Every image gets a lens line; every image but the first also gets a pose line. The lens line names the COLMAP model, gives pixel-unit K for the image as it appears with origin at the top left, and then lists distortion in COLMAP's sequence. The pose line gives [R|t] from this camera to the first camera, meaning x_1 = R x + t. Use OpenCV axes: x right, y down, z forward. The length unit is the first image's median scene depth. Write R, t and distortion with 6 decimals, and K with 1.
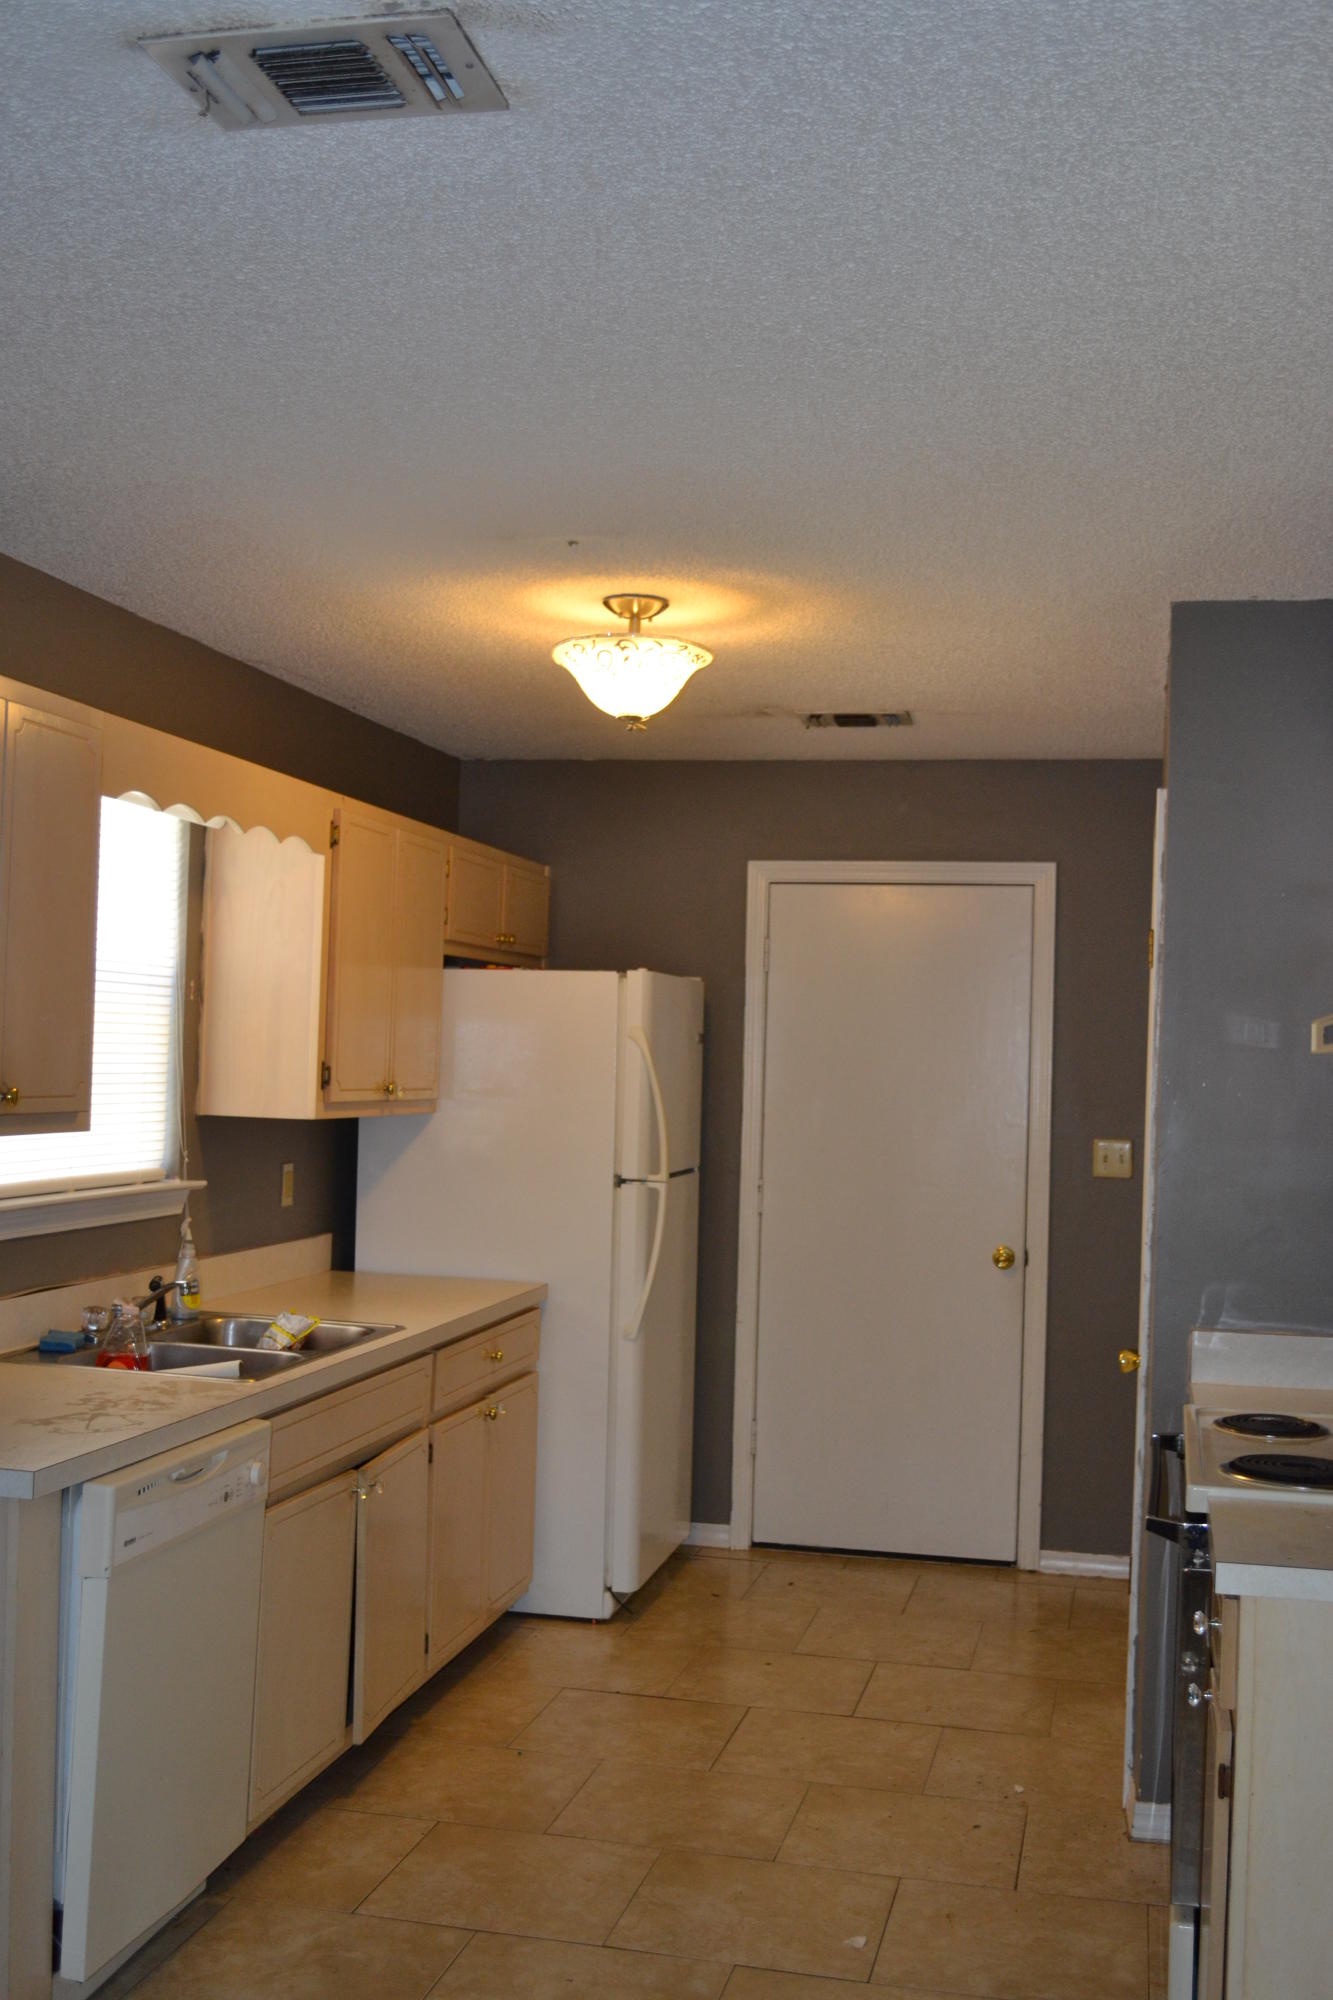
lens RADIAL K [[2049.6, 0, 667.5], [0, 2049.6, 997.3], [0, 0, 1]] dist [-0.081057, 0.006607]
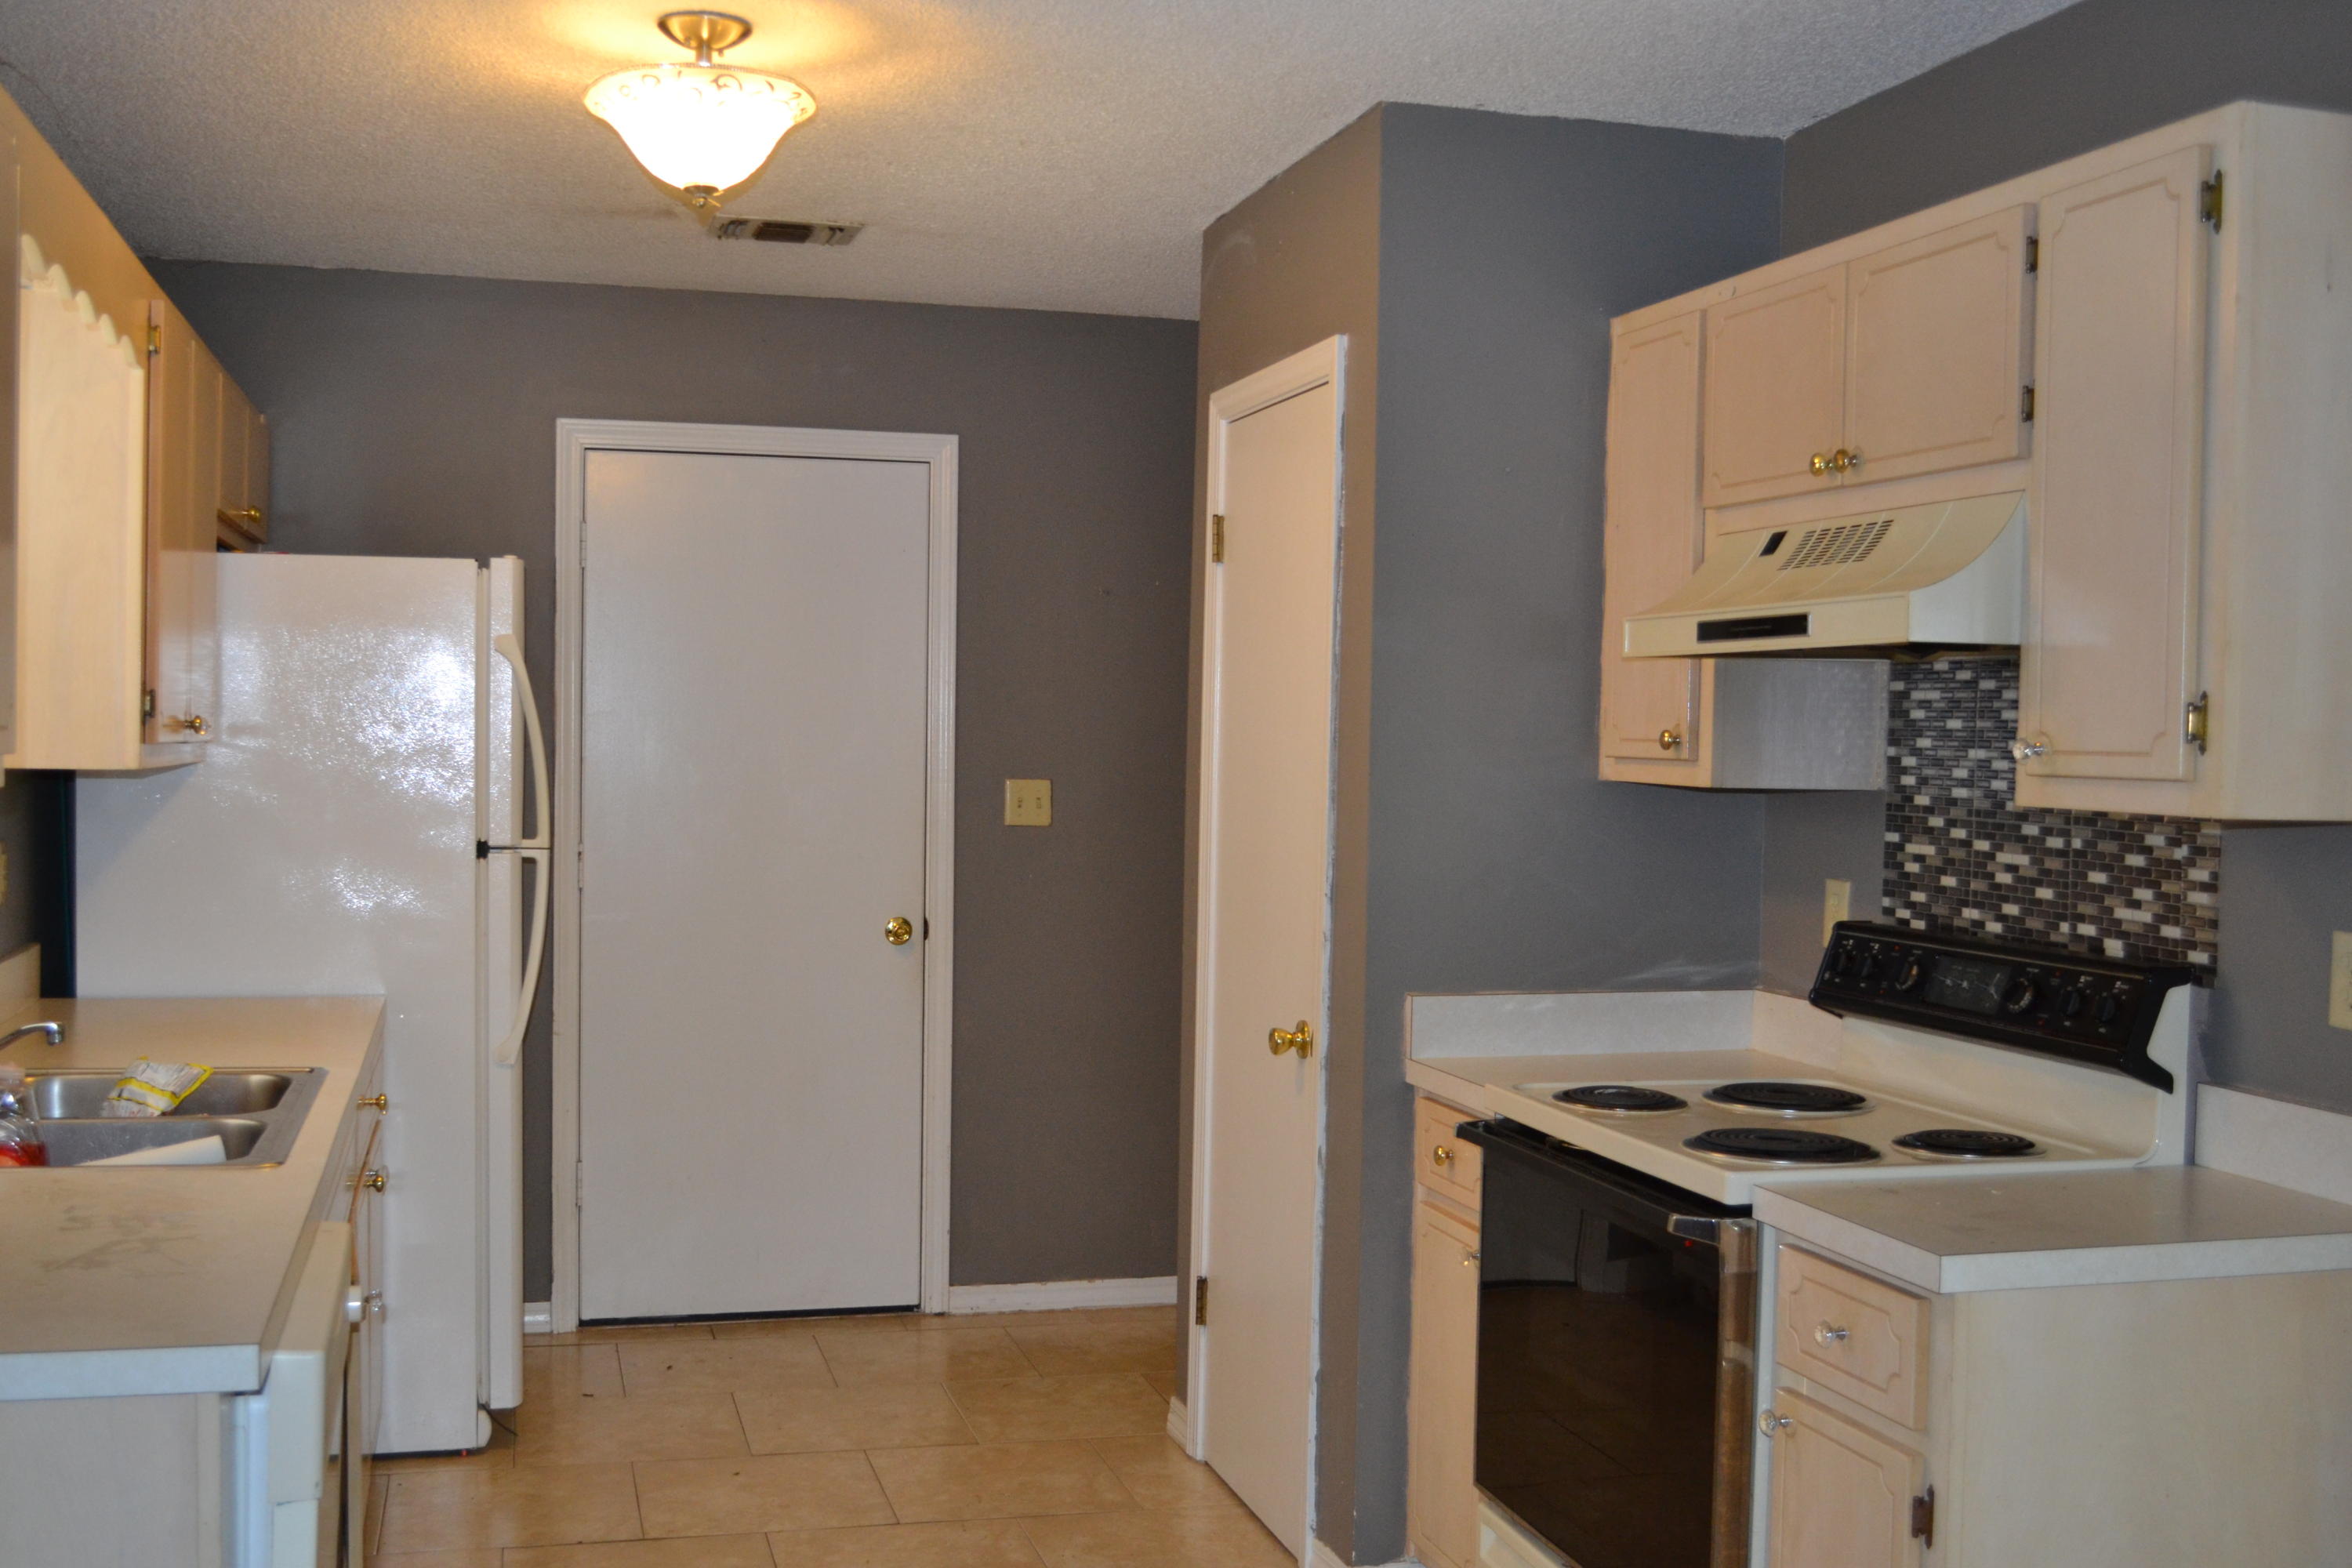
lens RADIAL K [[2410.4, 0, 1176.1], [0, 2410.4, 789.7], [0, 0, 1]] dist [-0.081057, 0.006607]
pose [[0.877414, -0.026909, 0.478979, -0.213144], [-0.004048, 0.997975, 0.063482, 0.013952], [-0.479717, -0.057638, 0.875528, 0.143101]]
